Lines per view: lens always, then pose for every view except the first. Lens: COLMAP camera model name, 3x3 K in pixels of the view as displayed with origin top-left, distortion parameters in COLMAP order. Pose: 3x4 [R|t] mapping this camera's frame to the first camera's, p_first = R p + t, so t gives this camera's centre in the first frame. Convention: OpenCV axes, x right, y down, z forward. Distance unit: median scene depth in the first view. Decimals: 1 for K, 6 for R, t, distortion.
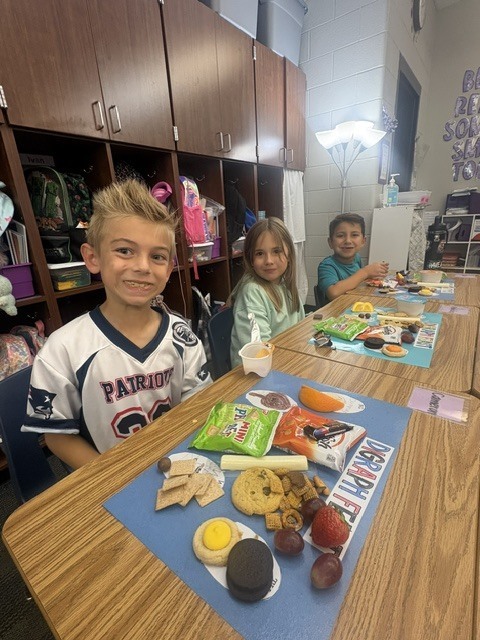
lens RADIAL K [[312.1, 0, 240.0], [0, 312.1, 320.0], [0, 0, 1]] dist [0.001705, 0.000356]
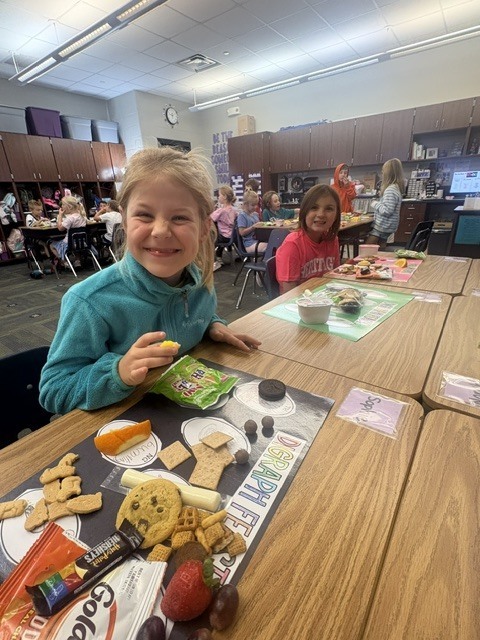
lens RADIAL K [[304.1, 0, 240.0], [0, 304.1, 320.0], [0, 0, 1]] dist [-0.000788, -0.000006]
pose [[0.999471, -0.001764, 0.032464, 3.132166], [-0.000571, 0.997420, 0.071783, 1.411503], [-0.032507, -0.071764, 0.996892, -4.762612]]
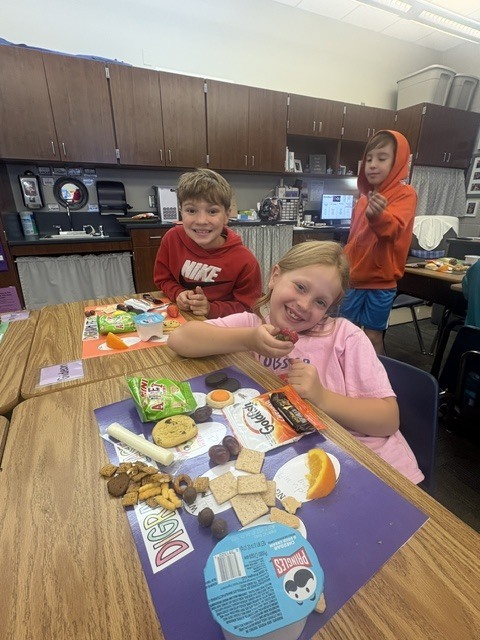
lens RADIAL K [[304.1, 0, 240.0], [0, 304.1, 320.0], [0, 0, 1]] dist [-0.000788, -0.000006]
pose [[0.454669, -0.261517, 0.851402, 2.450154], [0.255491, 0.954043, 0.156606, -0.060713], [-0.853229, 0.146322, 0.500589, -0.303108]]
